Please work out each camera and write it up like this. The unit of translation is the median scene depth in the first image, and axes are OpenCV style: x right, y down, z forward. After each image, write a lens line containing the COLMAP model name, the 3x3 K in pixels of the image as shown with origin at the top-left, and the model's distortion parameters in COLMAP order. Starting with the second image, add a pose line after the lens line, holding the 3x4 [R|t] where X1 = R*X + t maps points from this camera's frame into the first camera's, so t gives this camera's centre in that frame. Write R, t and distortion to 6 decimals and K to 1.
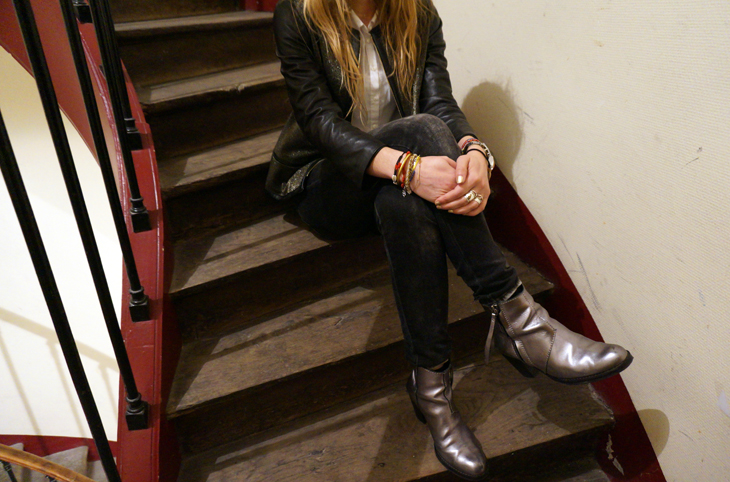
lens RADIAL K [[499.5, 0, 365.0], [0, 499.5, 241.0], [0, 0, 1]] dist [-0.004780, -0.001651]
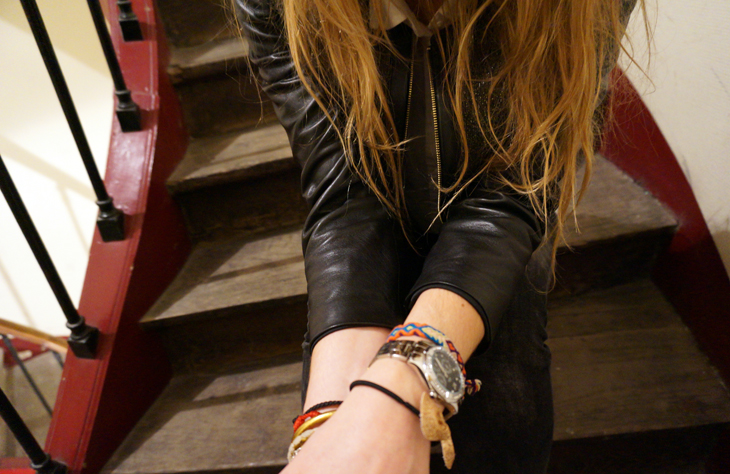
lens RADIAL K [[502.6, 0, 380.1], [0, 502.6, 237.3], [0, 0, 1]] dist [-0.003398, -0.000455]
pose [[0.909057, 0.162736, -0.383578, 0.223480], [-0.118948, 0.983624, 0.135409, -0.169616], [0.399332, -0.077469, 0.913527, 0.410880]]
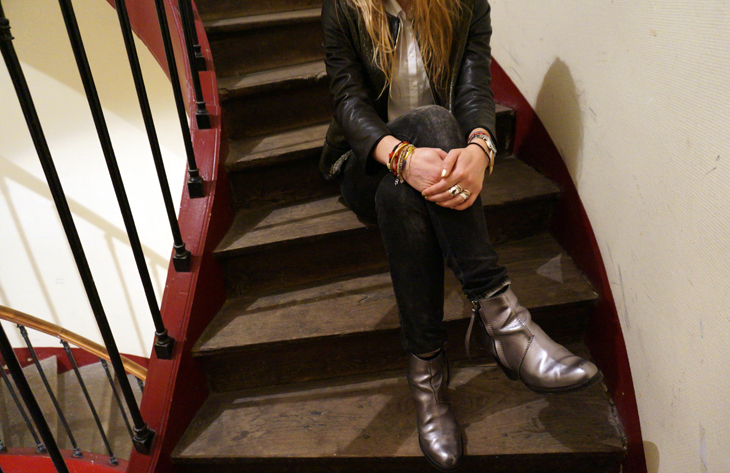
lens RADIAL K [[502.6, 0, 380.1], [0, 502.6, 236.8], [0, 0, 1]] dist [-0.003398, -0.000455]
pose [[0.948844, 0.109180, -0.296267, 0.307665], [-0.104168, 0.994022, 0.032700, -0.010595], [0.298066, -0.000165, 0.954545, -0.008784]]
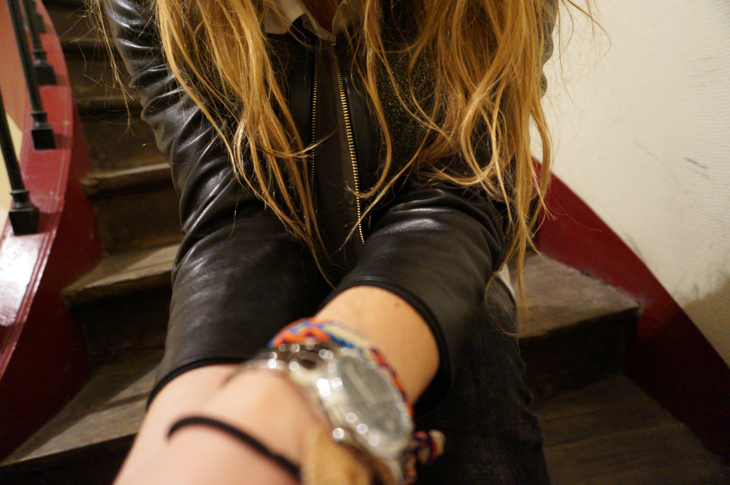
lens RADIAL K [[471.6, 0, 357.2], [0, 471.6, 244.1], [0, 0, 1]] dist [-0.006227, -0.001170]
pose [[0.933592, -0.014300, -0.358053, 0.205619], [-0.052828, 0.982793, -0.176993, -0.076909], [0.354423, 0.184154, 0.916772, 0.551397]]
